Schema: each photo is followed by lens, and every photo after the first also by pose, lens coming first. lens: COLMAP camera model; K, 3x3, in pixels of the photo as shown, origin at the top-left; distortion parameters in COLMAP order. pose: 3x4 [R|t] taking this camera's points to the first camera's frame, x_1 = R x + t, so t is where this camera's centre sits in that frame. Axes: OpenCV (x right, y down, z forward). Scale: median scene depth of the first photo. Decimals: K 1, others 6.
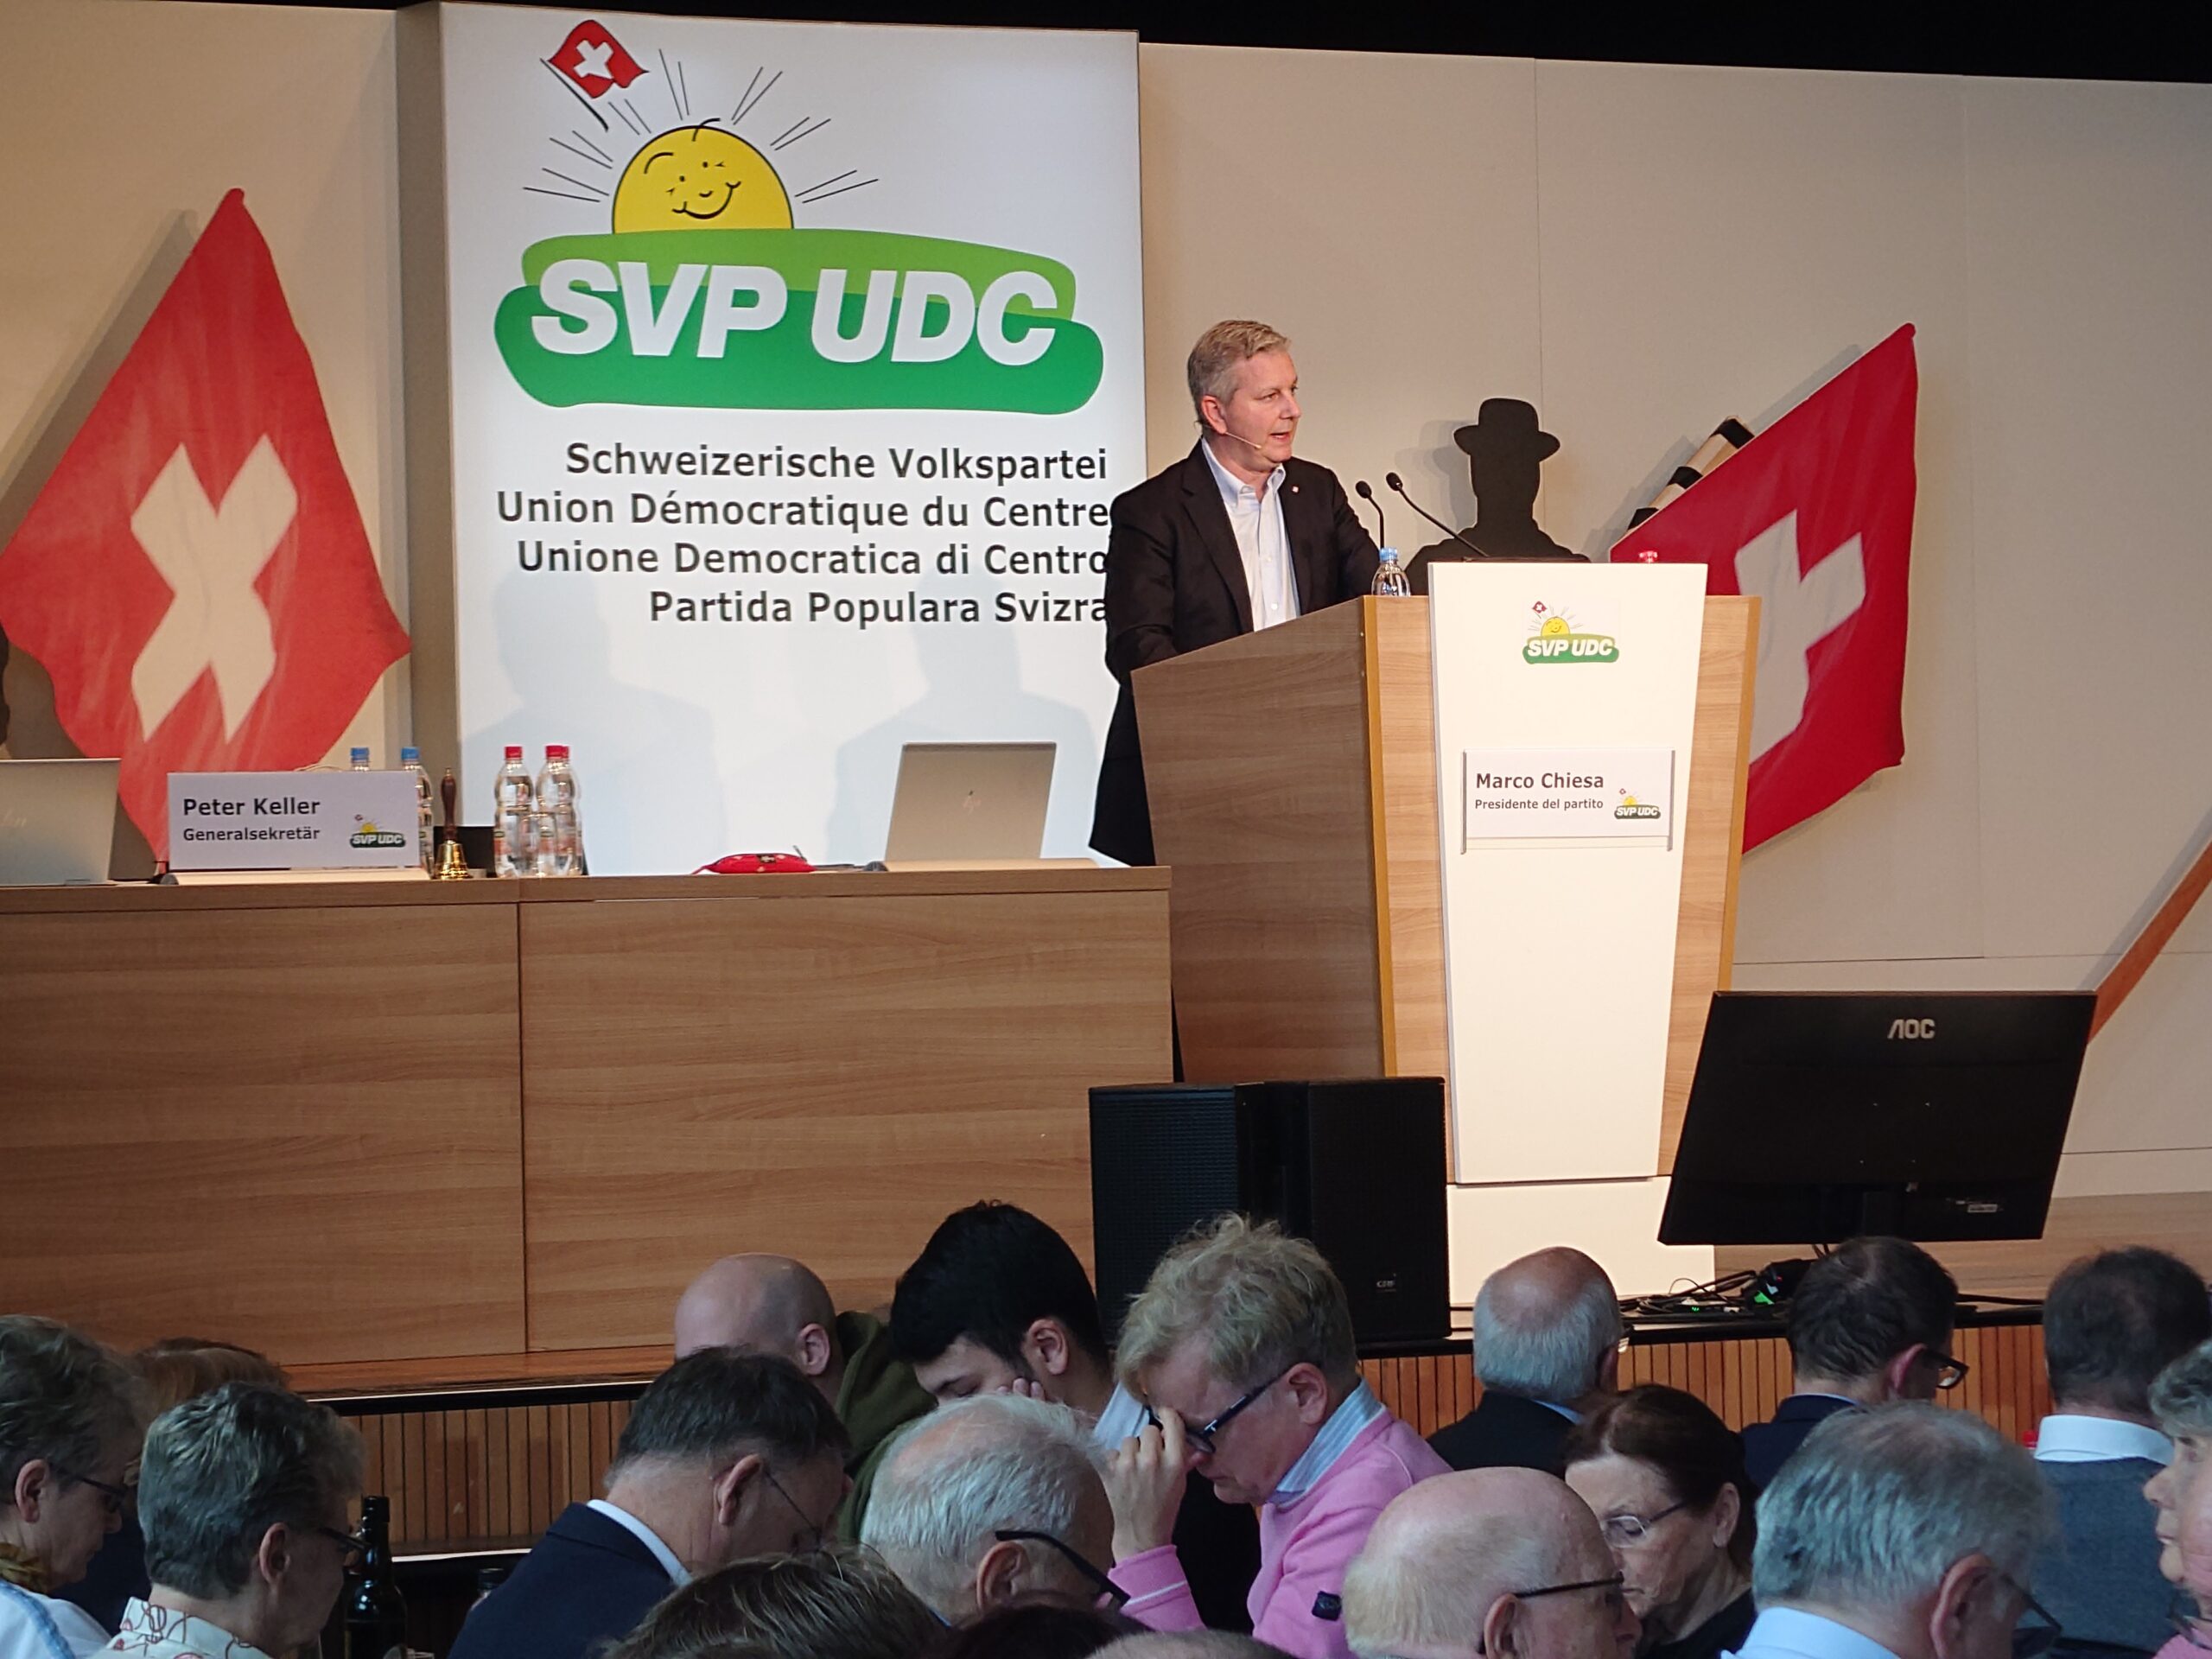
lens RADIAL K [[7919.7, 0, 1106.0], [0, 7919.7, 829.5], [0, 0, 1]] dist [0.034515, 3.467814]
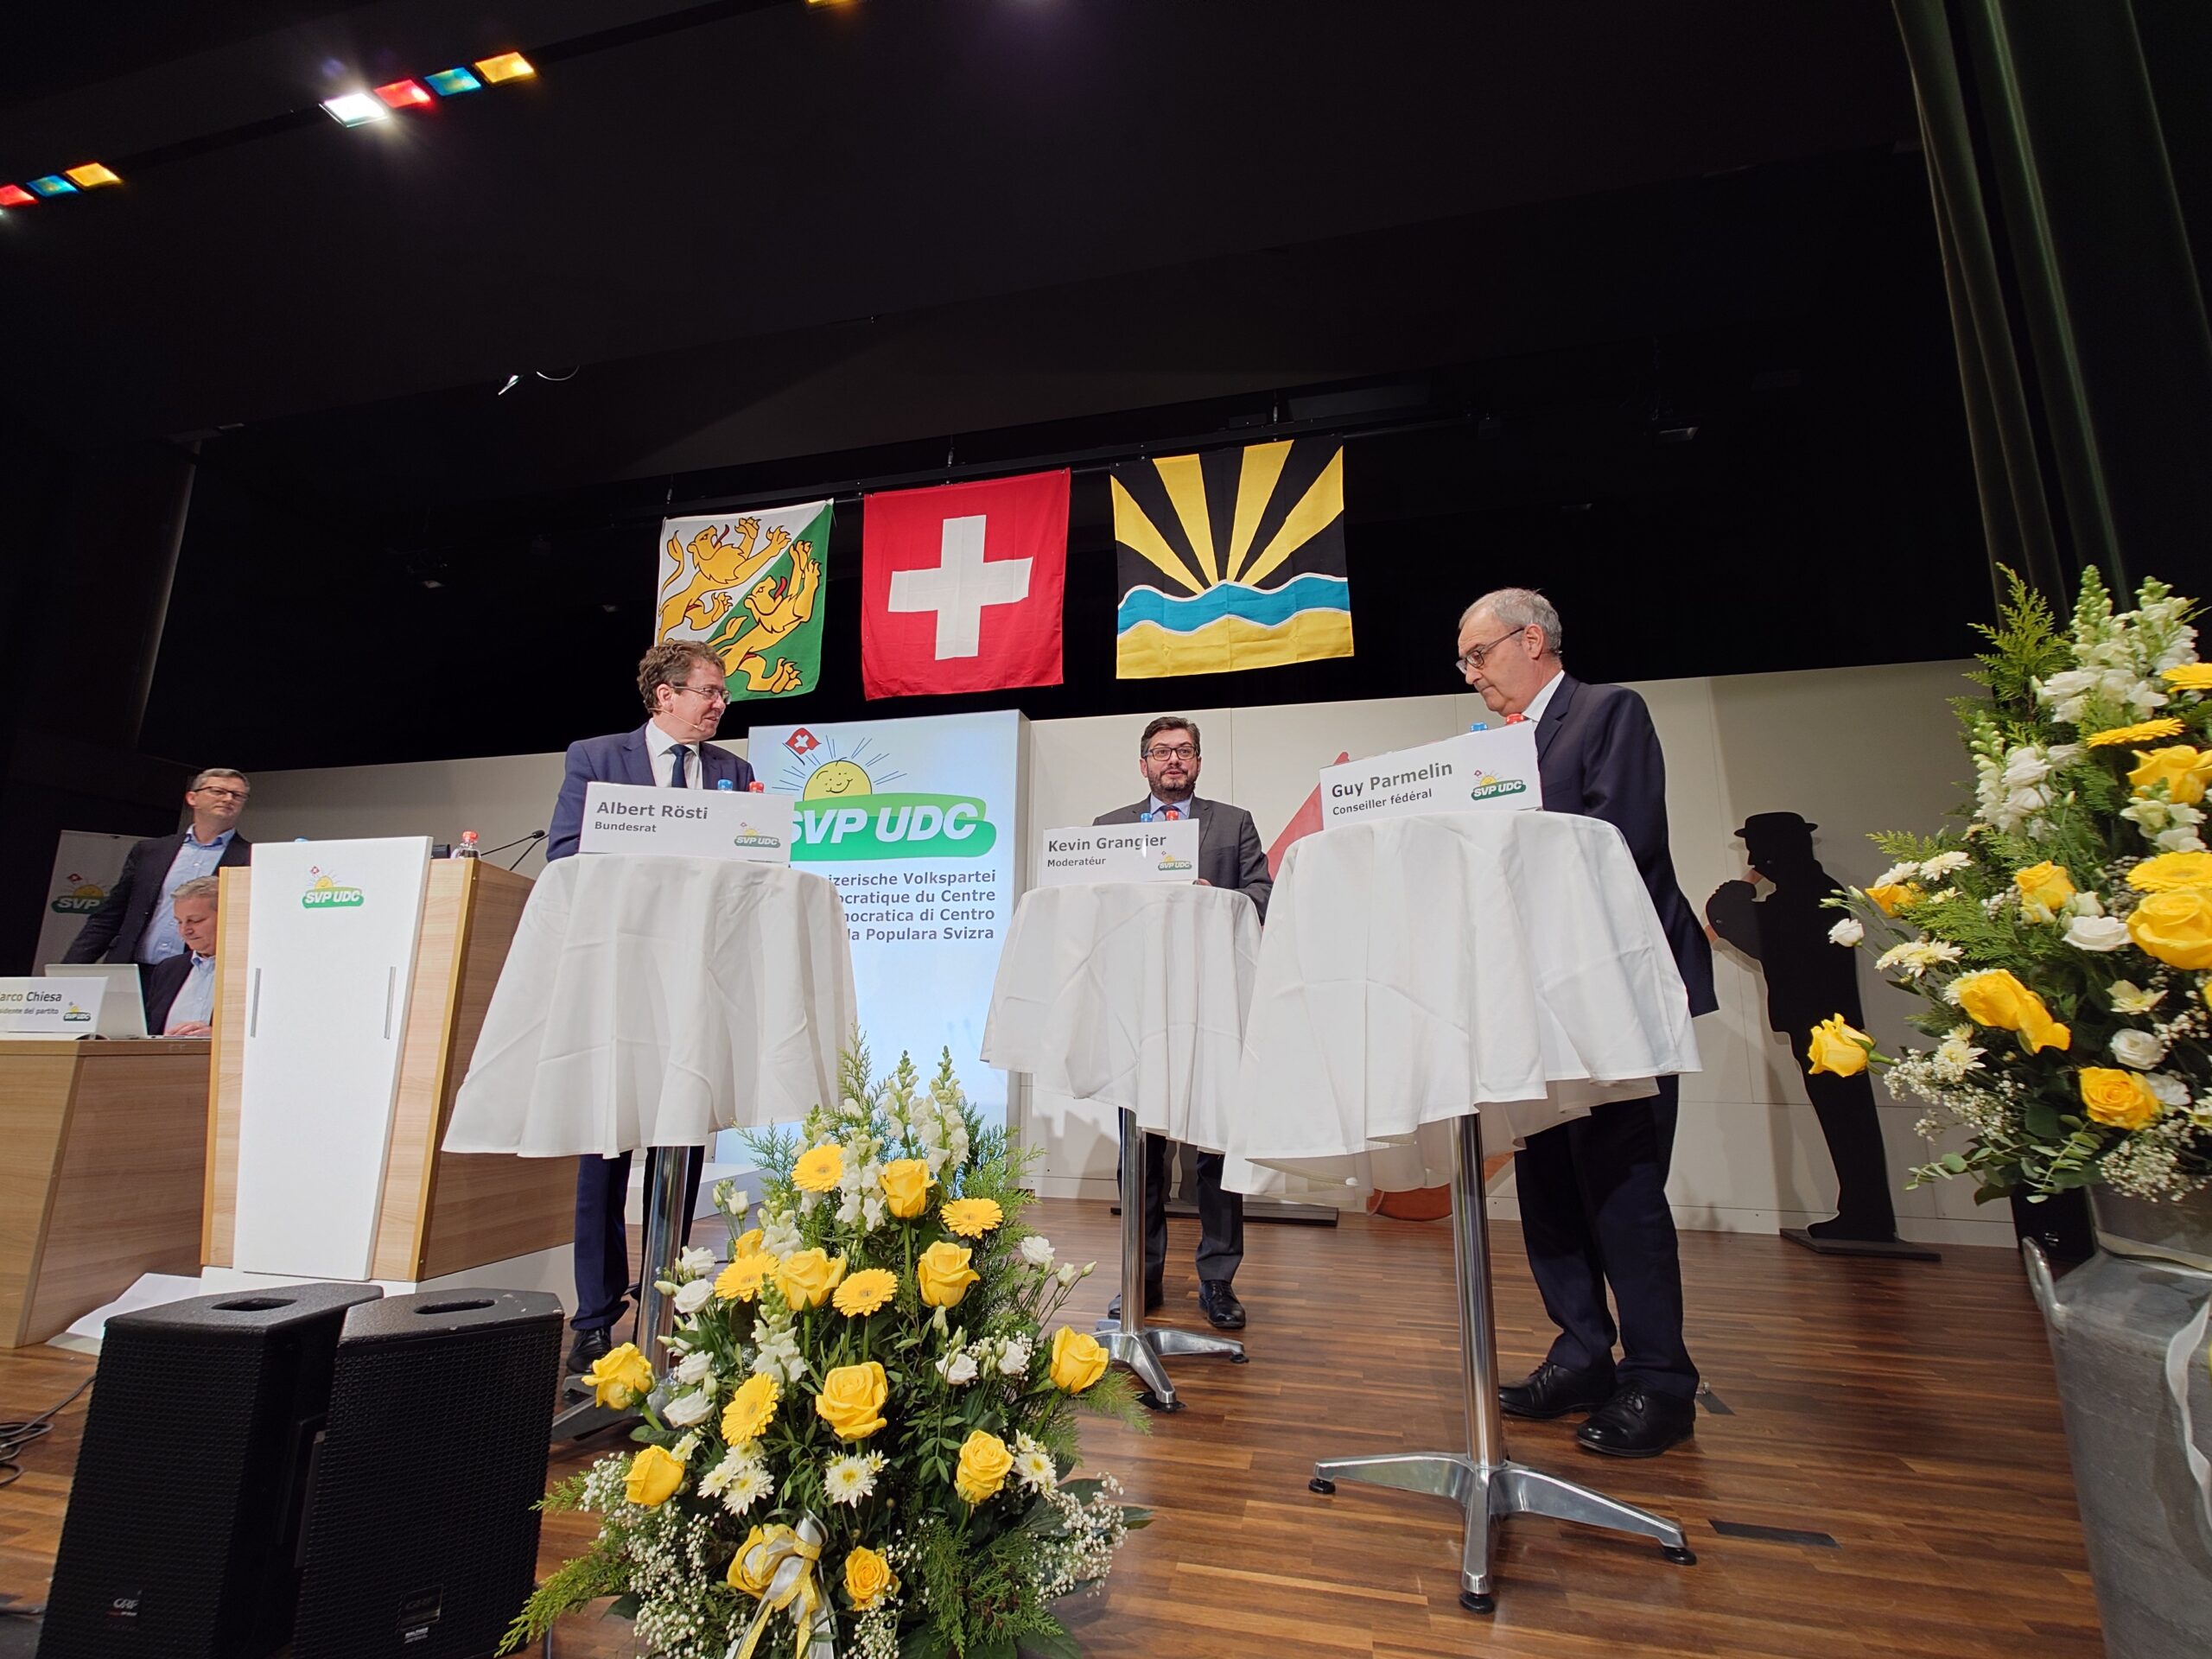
lens RADIAL K [[993.4, 0, 1106.0], [0, 993.4, 829.5], [0, 0, 1]] dist [0.000369, 0.000238]
pose [[0.732919, -0.112555, -0.670941, 0.248341], [-0.017591, 0.982754, -0.184080, -0.003211], [0.680089, 0.146719, 0.718298, 0.825725]]
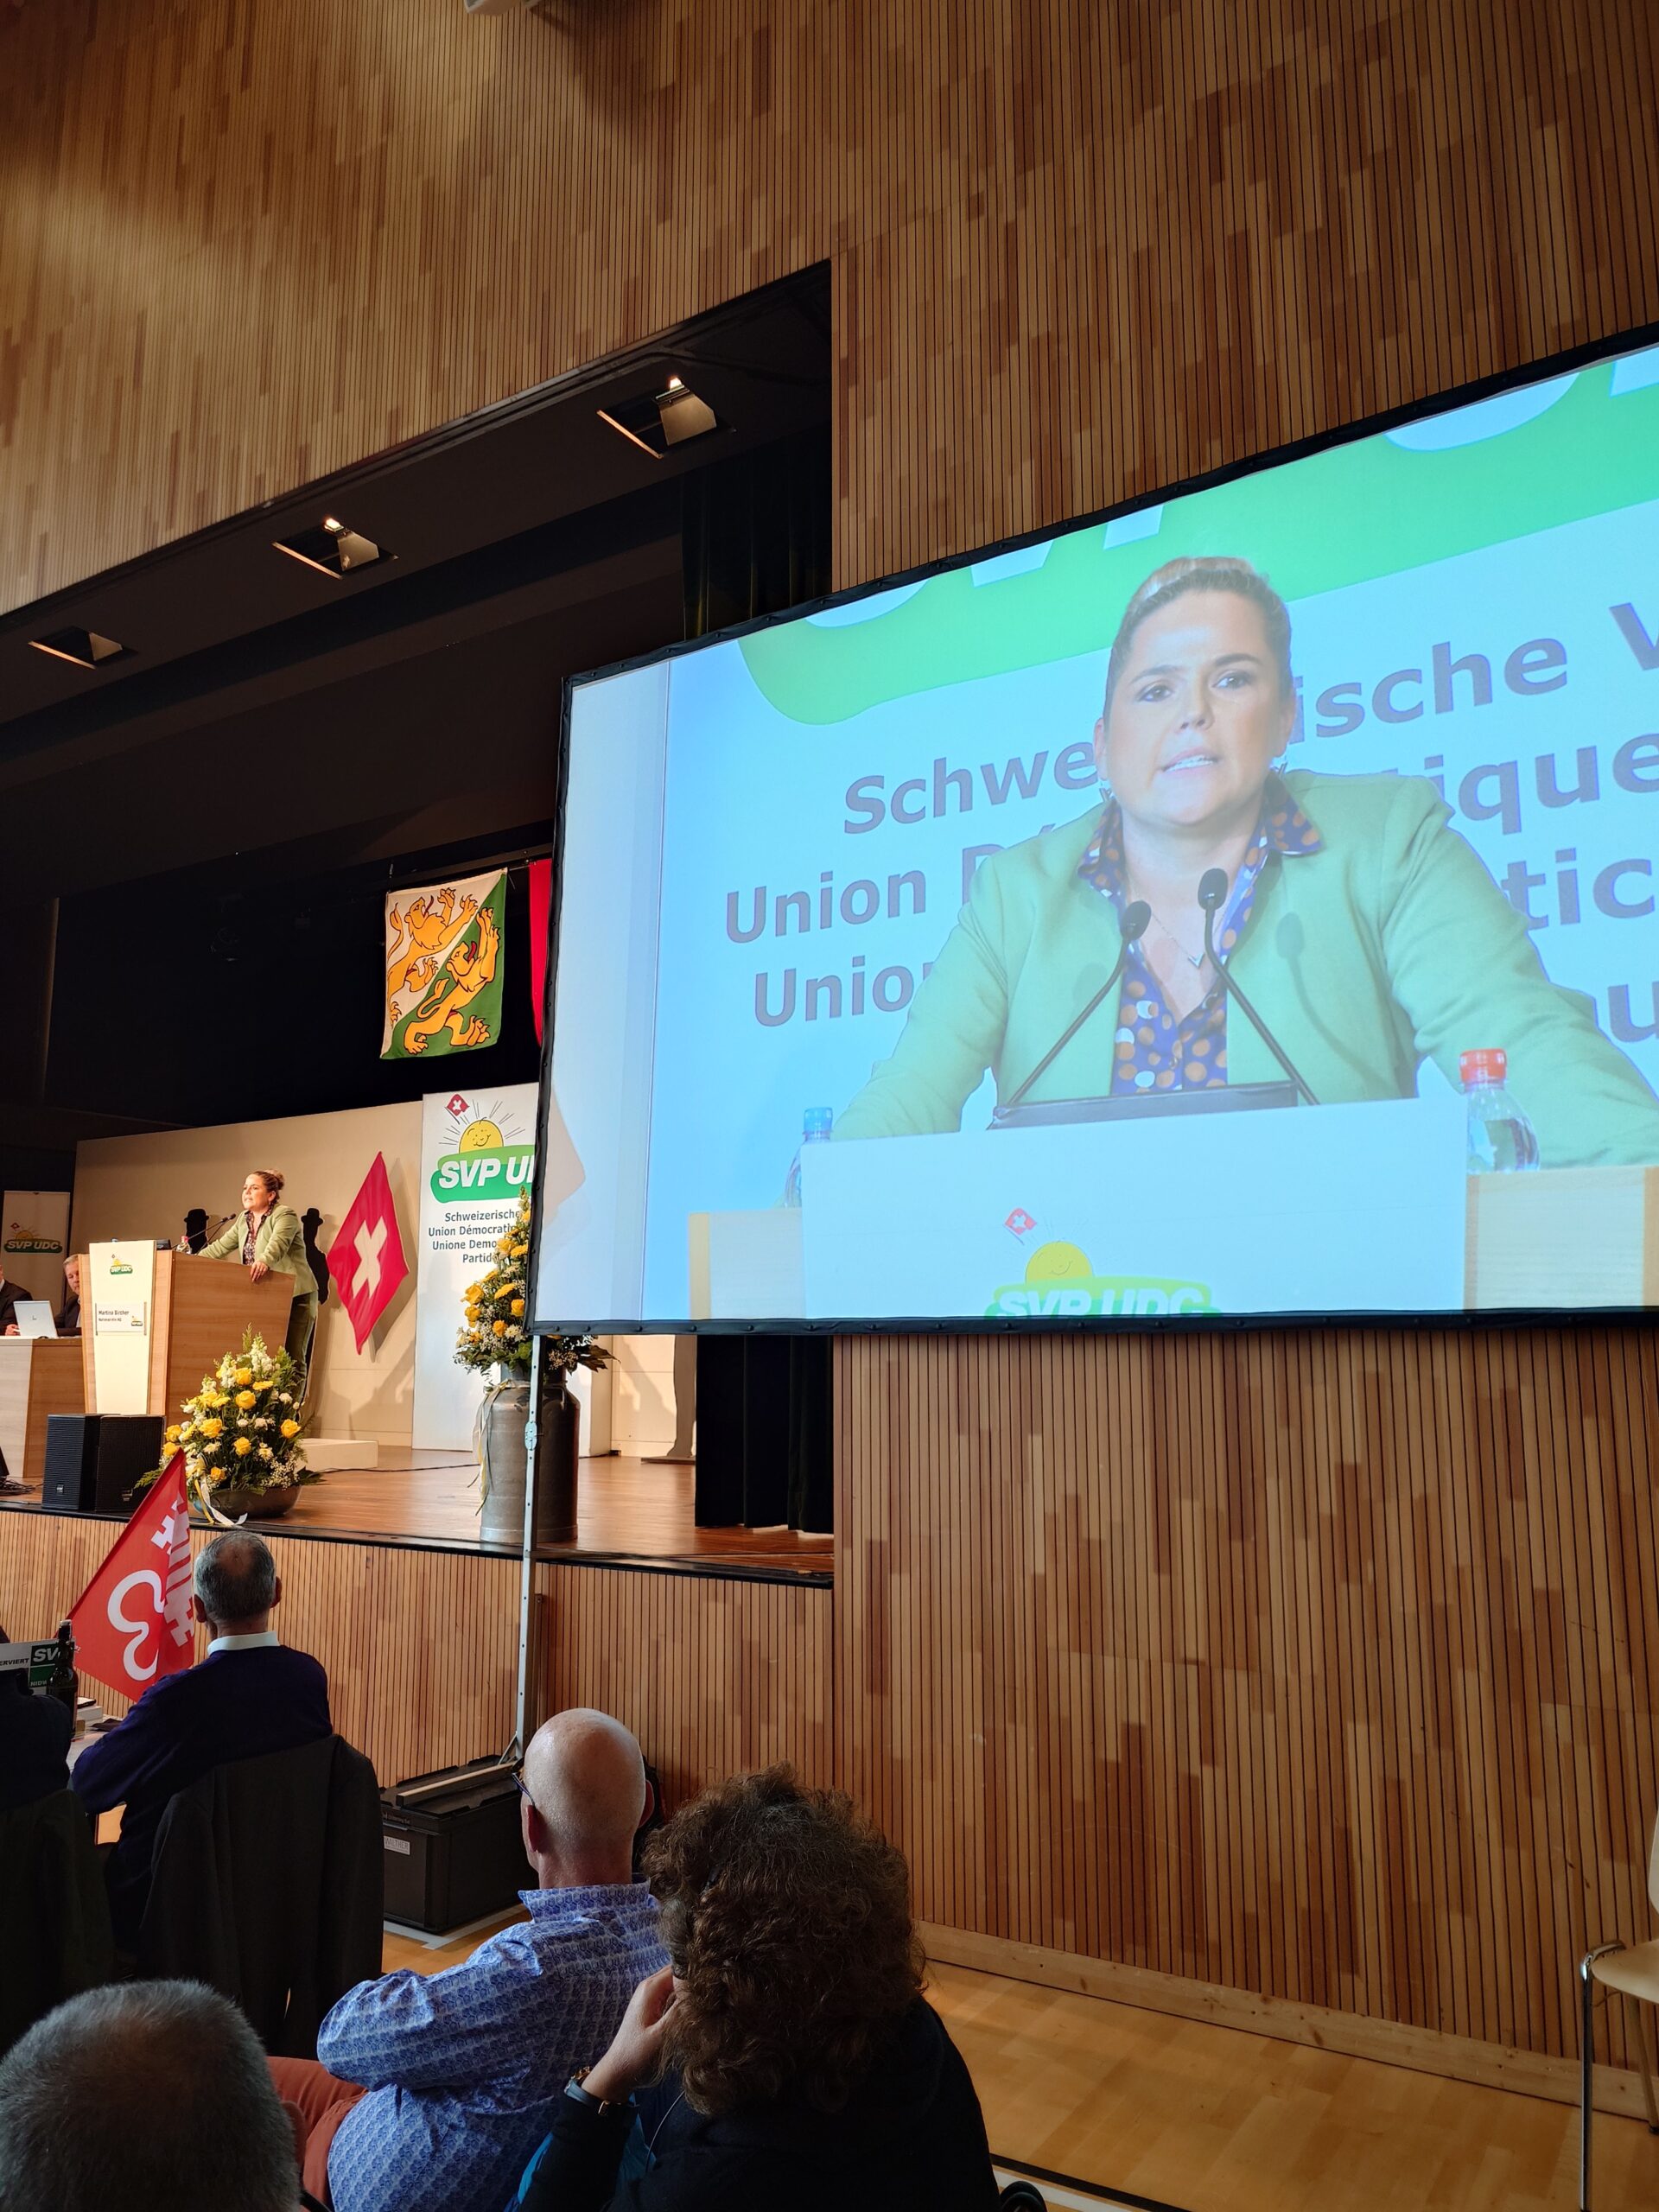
lens RADIAL K [[1553.4, 0, 829.5], [0, 1553.4, 1106.0], [0, 0, 1]] dist [-0.008639, -0.002584]
pose [[0.484272, -0.112761, -0.867621, 0.623134], [0.000947, 0.991727, -0.128362, -0.006959], [0.874917, 0.061340, 0.480373, 0.812287]]
